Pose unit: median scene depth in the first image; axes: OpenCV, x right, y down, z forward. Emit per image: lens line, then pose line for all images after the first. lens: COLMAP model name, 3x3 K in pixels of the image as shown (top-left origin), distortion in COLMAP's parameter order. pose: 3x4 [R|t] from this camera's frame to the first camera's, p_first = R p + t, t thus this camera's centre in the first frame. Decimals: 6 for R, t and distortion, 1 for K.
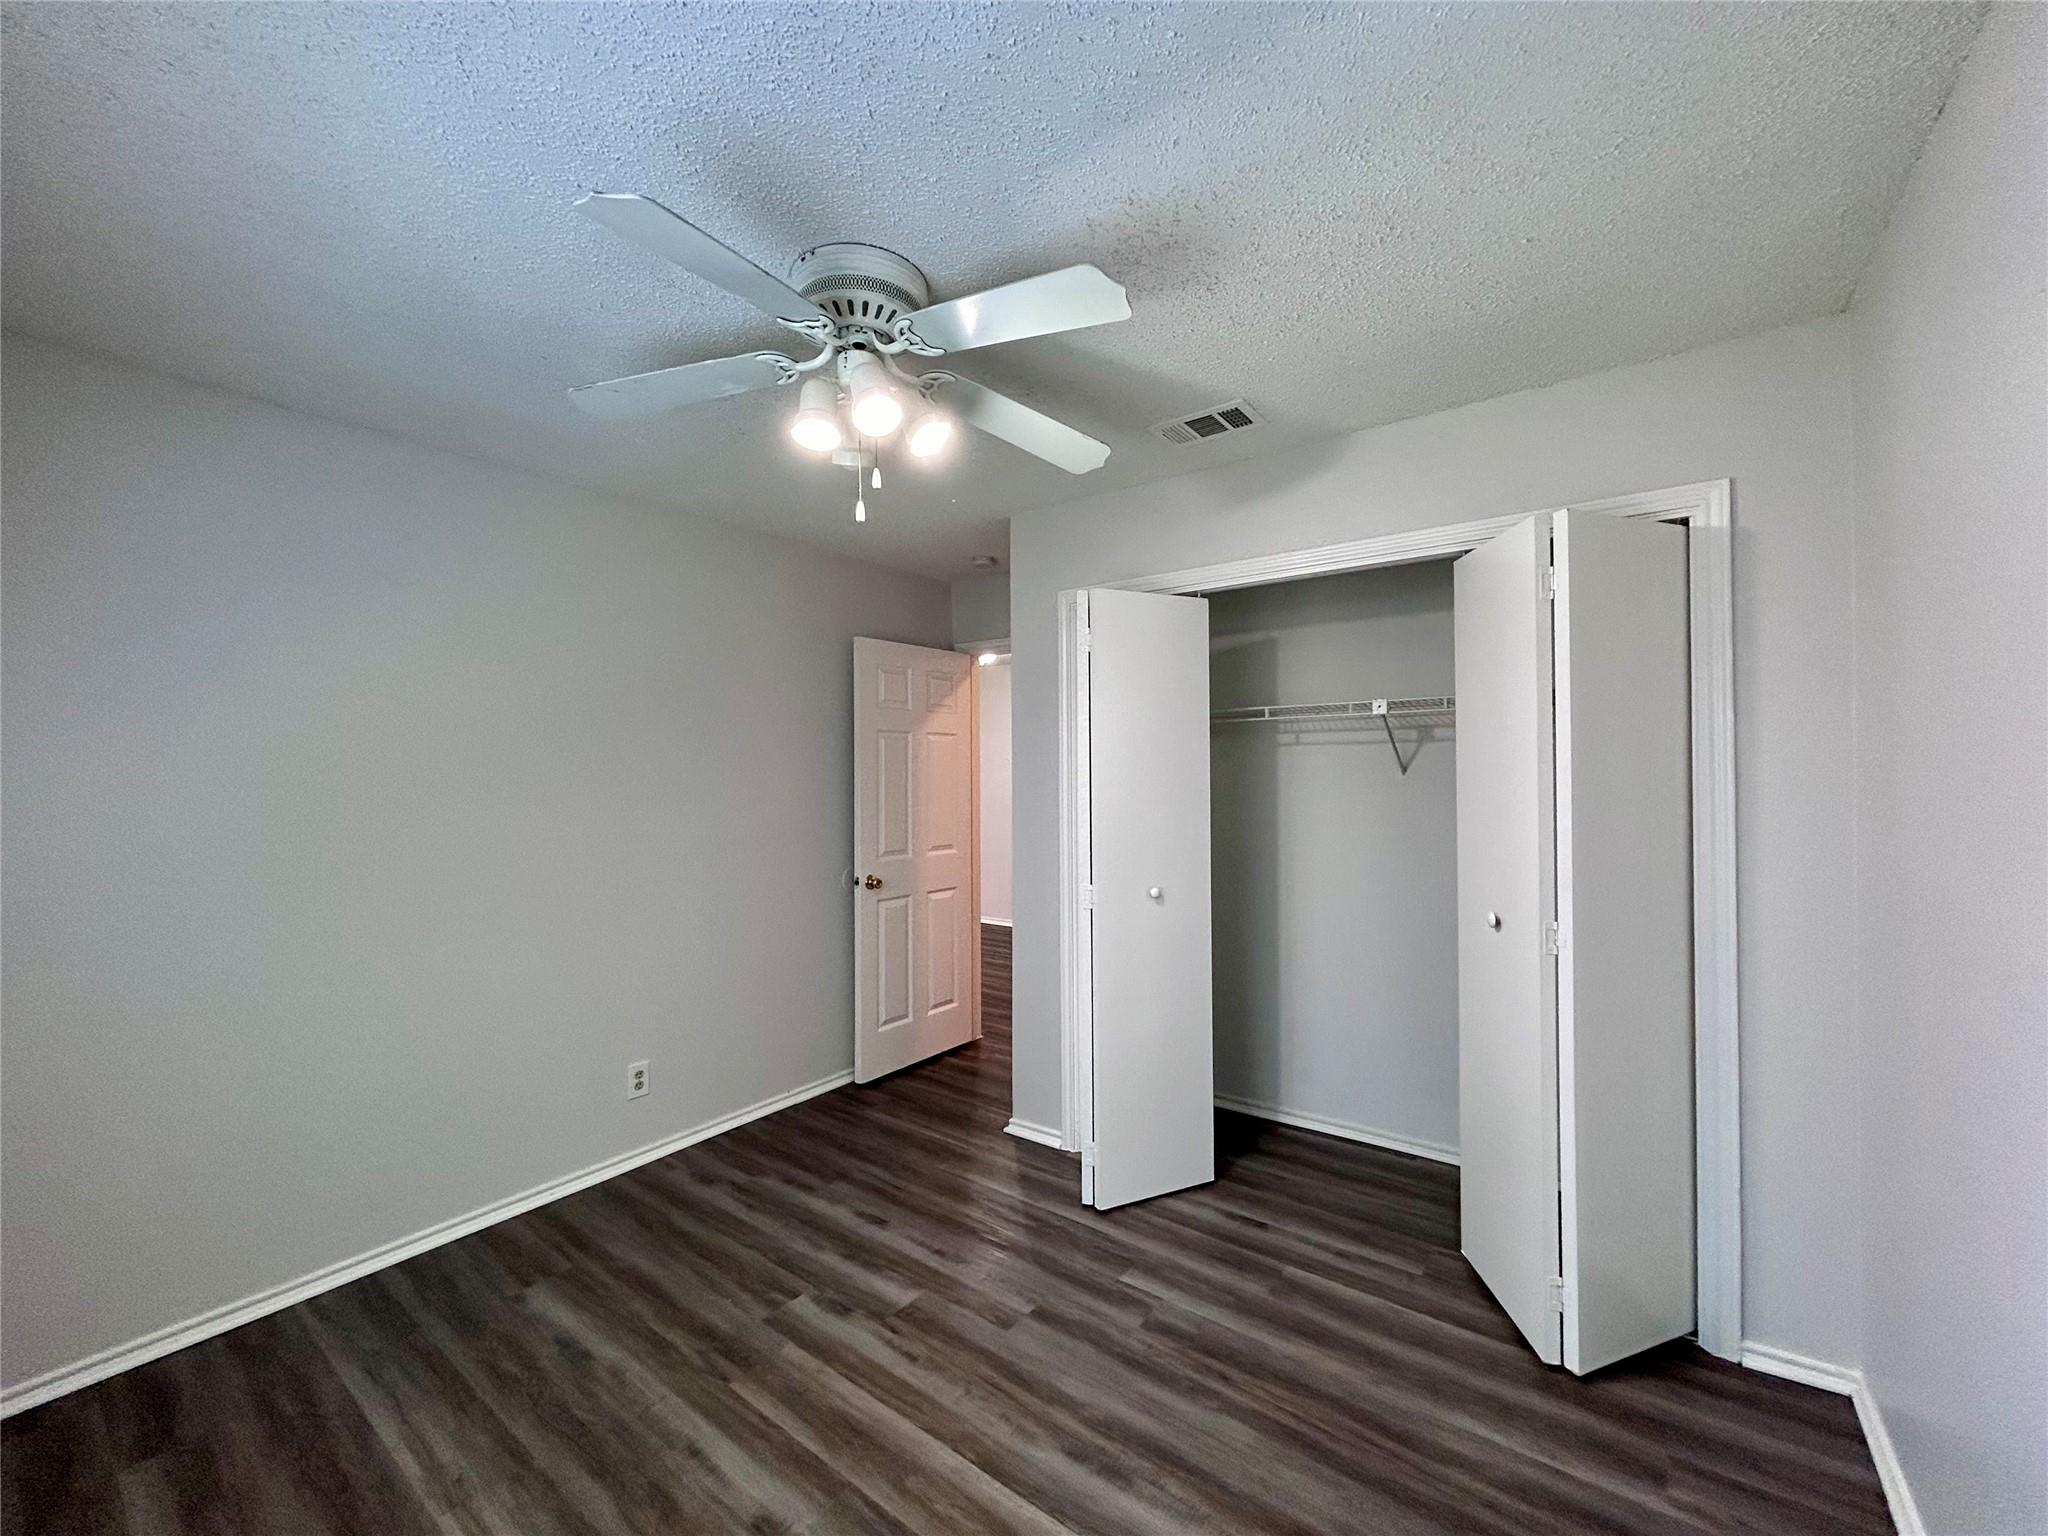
lens RADIAL K [[823.4, 0, 1022.4], [0, 823.4, 772.2], [0, 0, 1]] dist [0.001579, 0.000293]
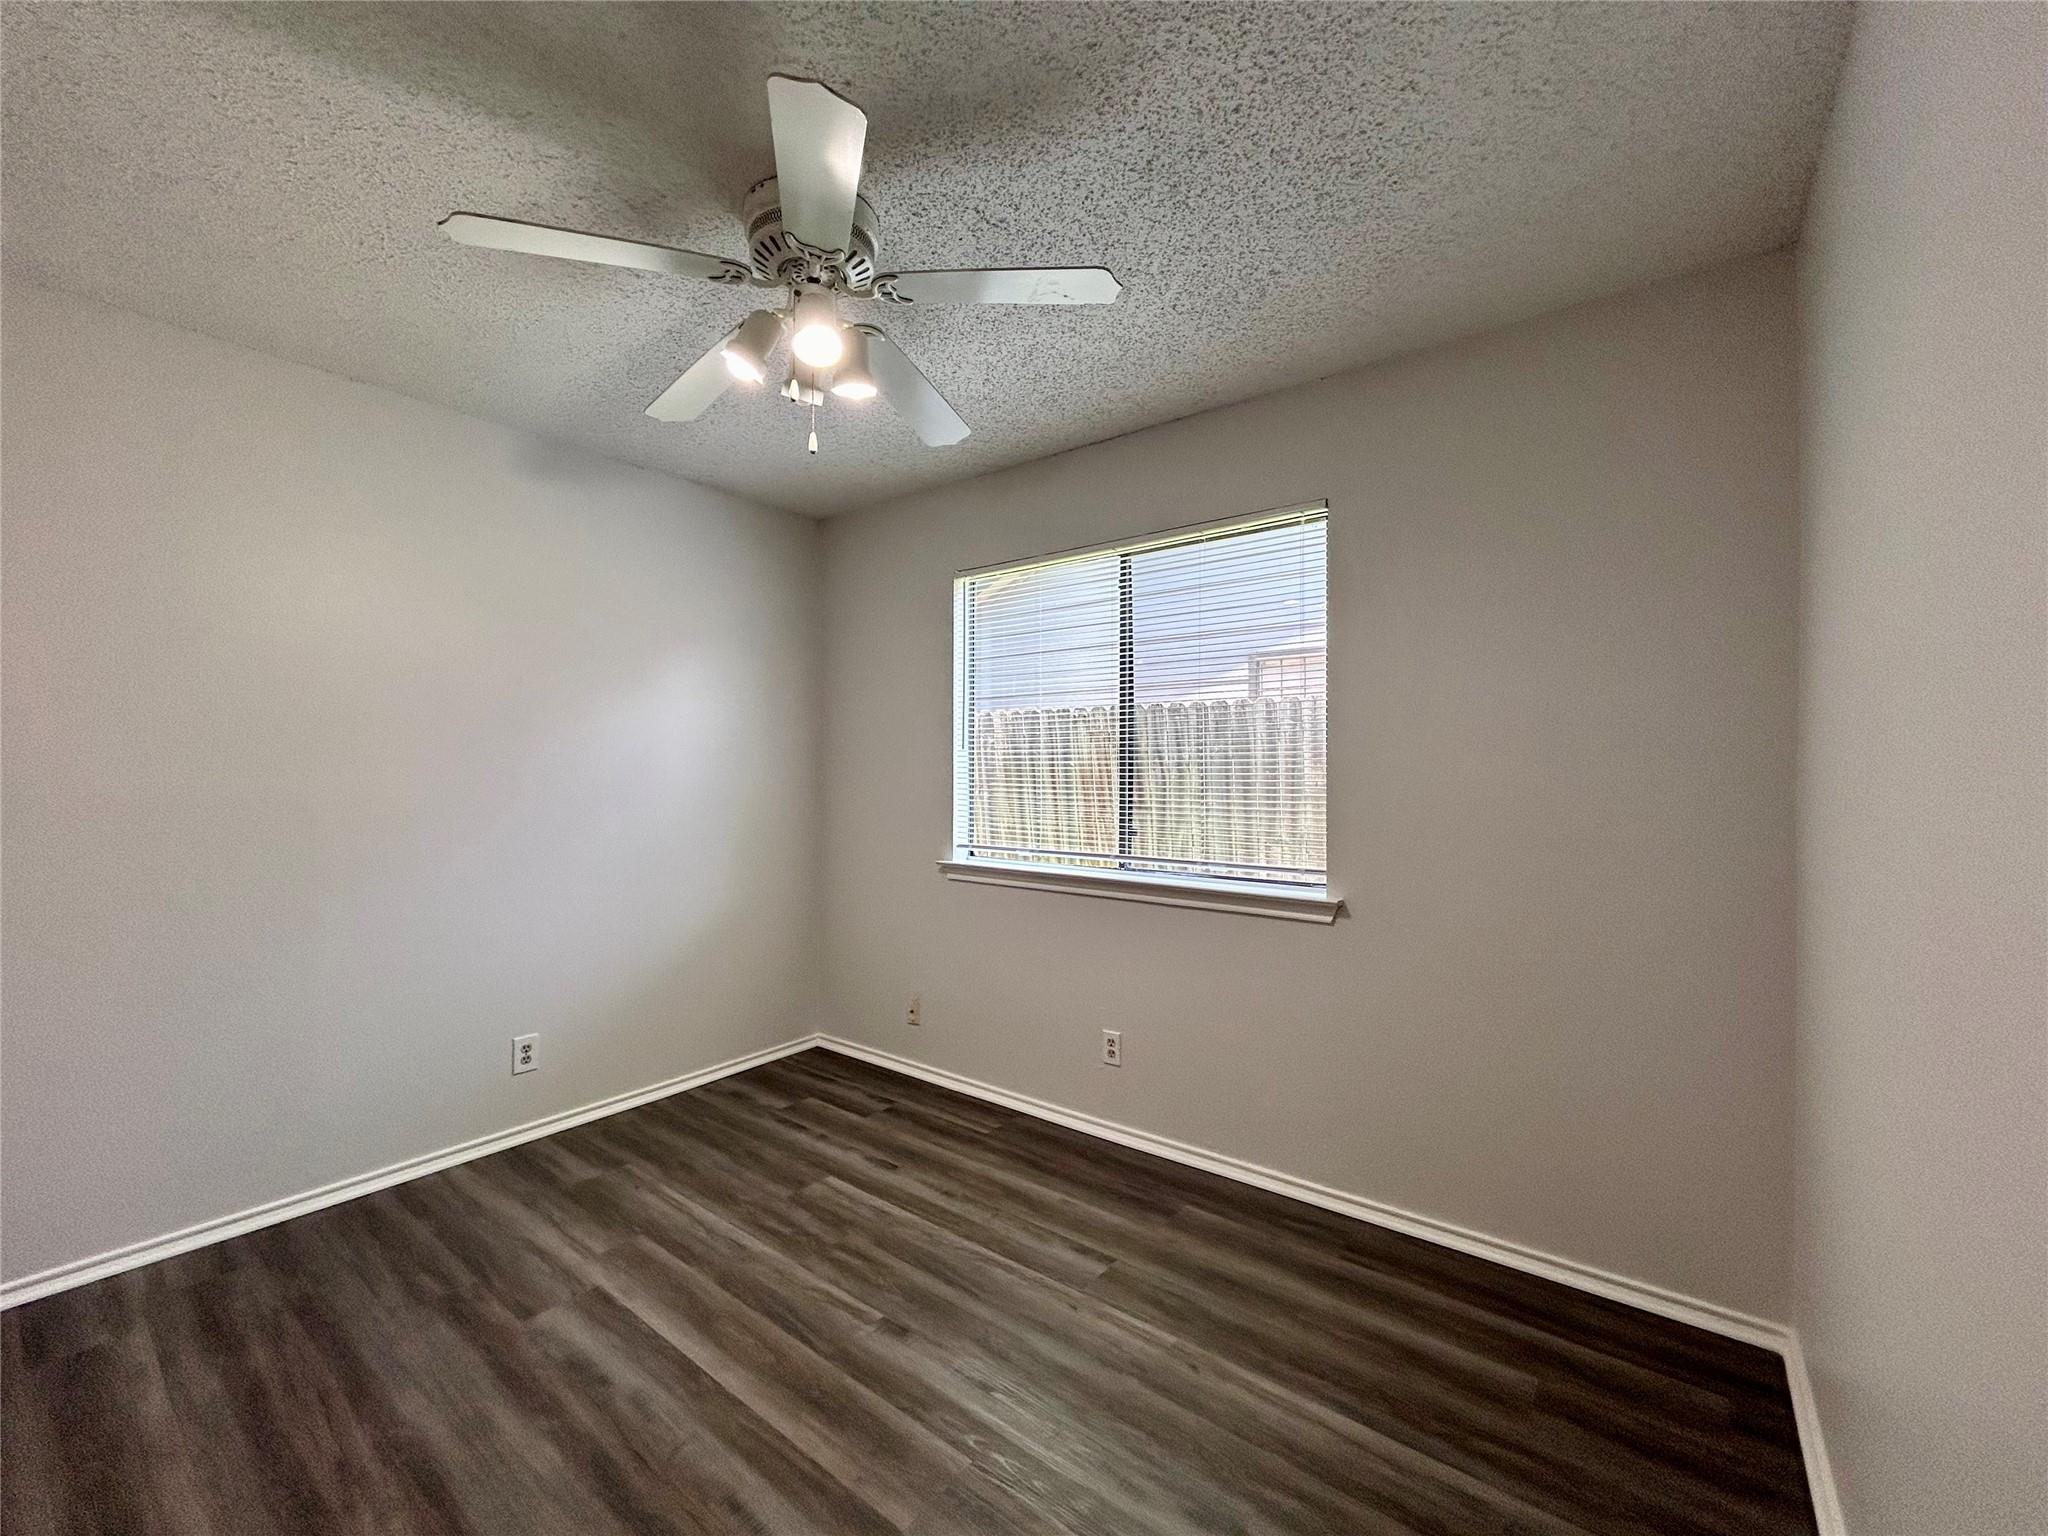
lens RADIAL K [[823.4, 0, 1023.9], [0, 823.4, 766.3], [0, 0, 1]] dist [0.001579, 0.000293]
pose [[-0.999870, 0.007636, 0.014178, -0.464420], [0.007560, 0.999957, -0.005388, 0.088041], [-0.014219, -0.005280, -0.999885, 1.971805]]
